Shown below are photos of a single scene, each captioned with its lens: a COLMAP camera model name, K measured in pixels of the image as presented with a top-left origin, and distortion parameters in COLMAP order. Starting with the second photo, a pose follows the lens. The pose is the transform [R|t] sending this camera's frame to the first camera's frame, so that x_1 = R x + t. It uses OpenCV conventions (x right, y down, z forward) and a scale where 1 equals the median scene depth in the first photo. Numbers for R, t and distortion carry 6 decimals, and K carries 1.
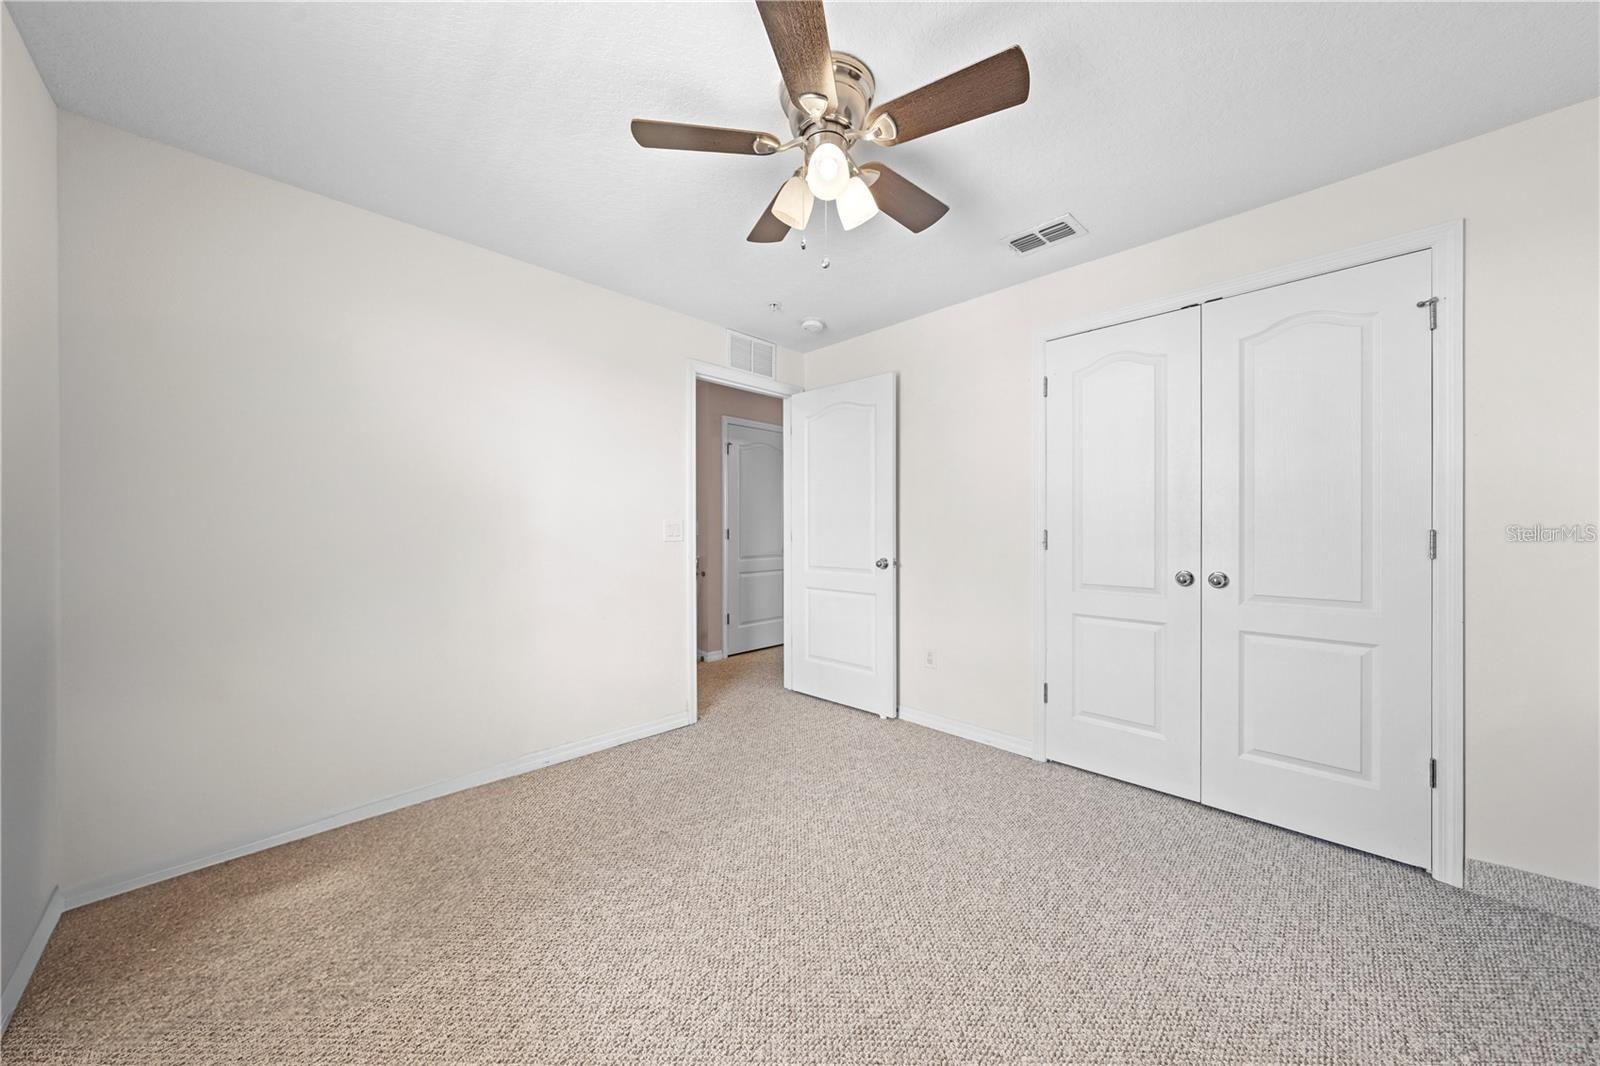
lens RADIAL K [[538.6, 0, 800.0], [0, 538.6, 533.0], [0, 0, 1]] dist [-0.006515, -0.000078]
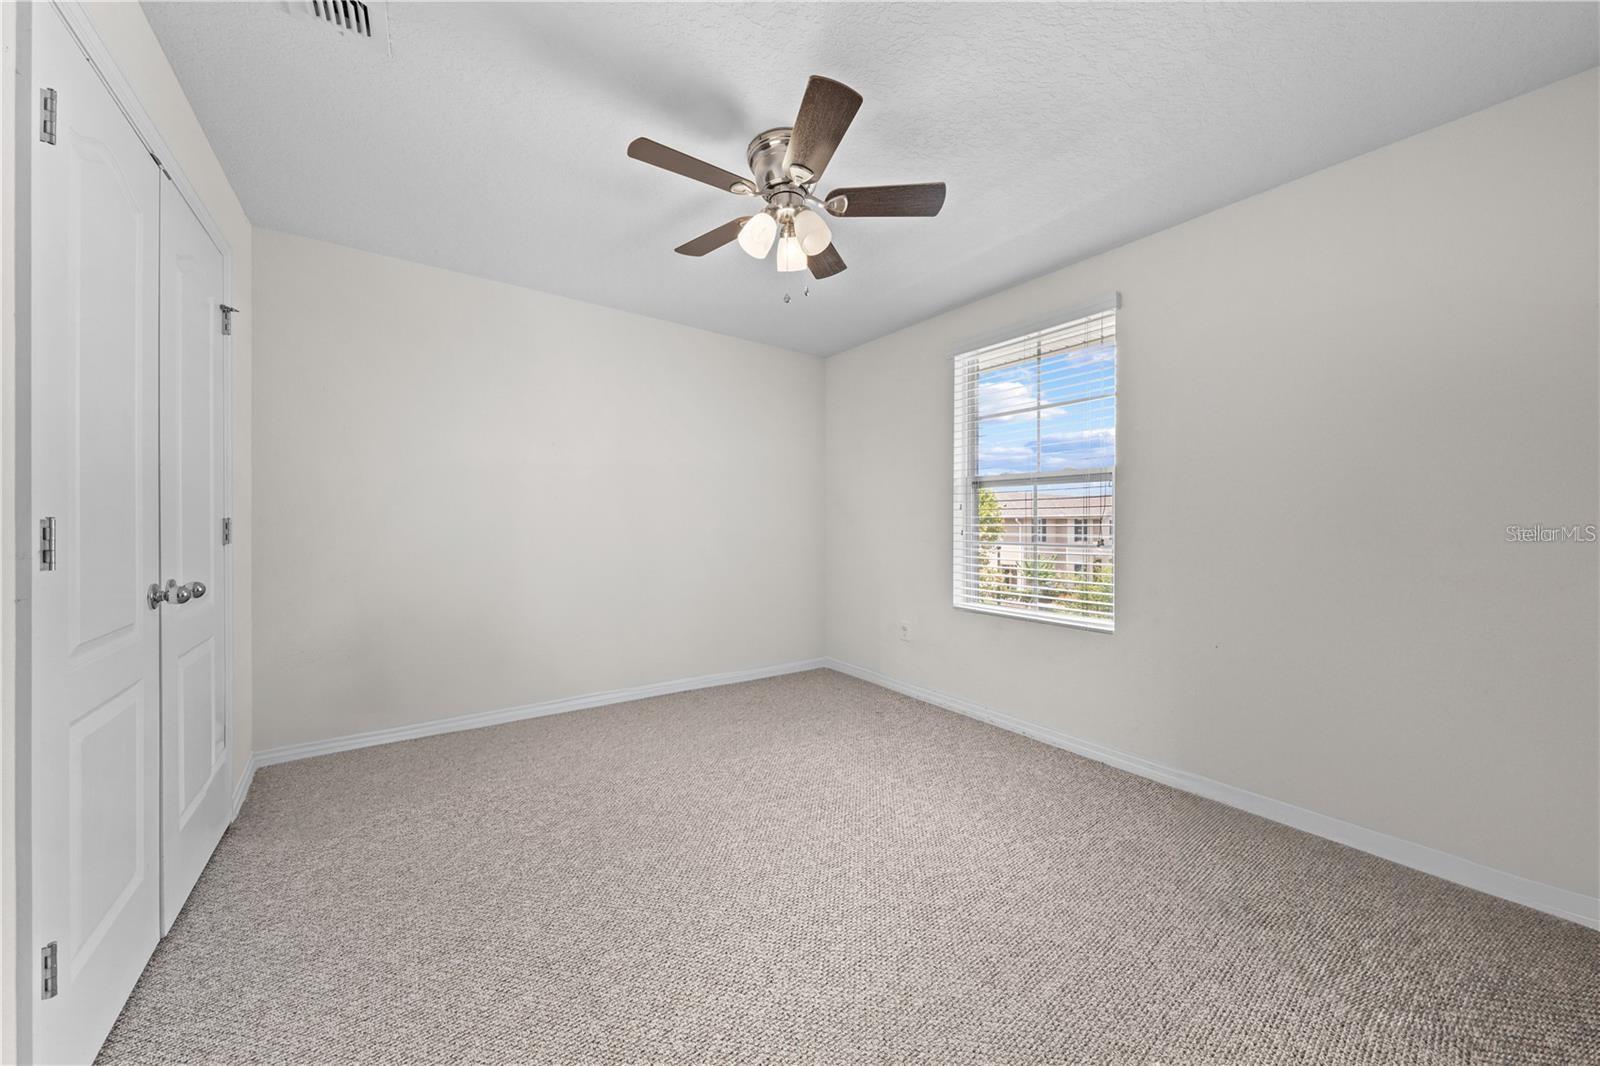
lens RADIAL K [[538.6, 0, 800.0], [0, 538.6, 533.0], [0, 0, 1]] dist [-0.006515, -0.000078]
pose [[-0.989904, -0.002030, 0.141728, -0.118119], [0.001572, 0.999679, 0.025295, -0.004467], [-0.141734, 0.025262, -0.989582, 1.664473]]
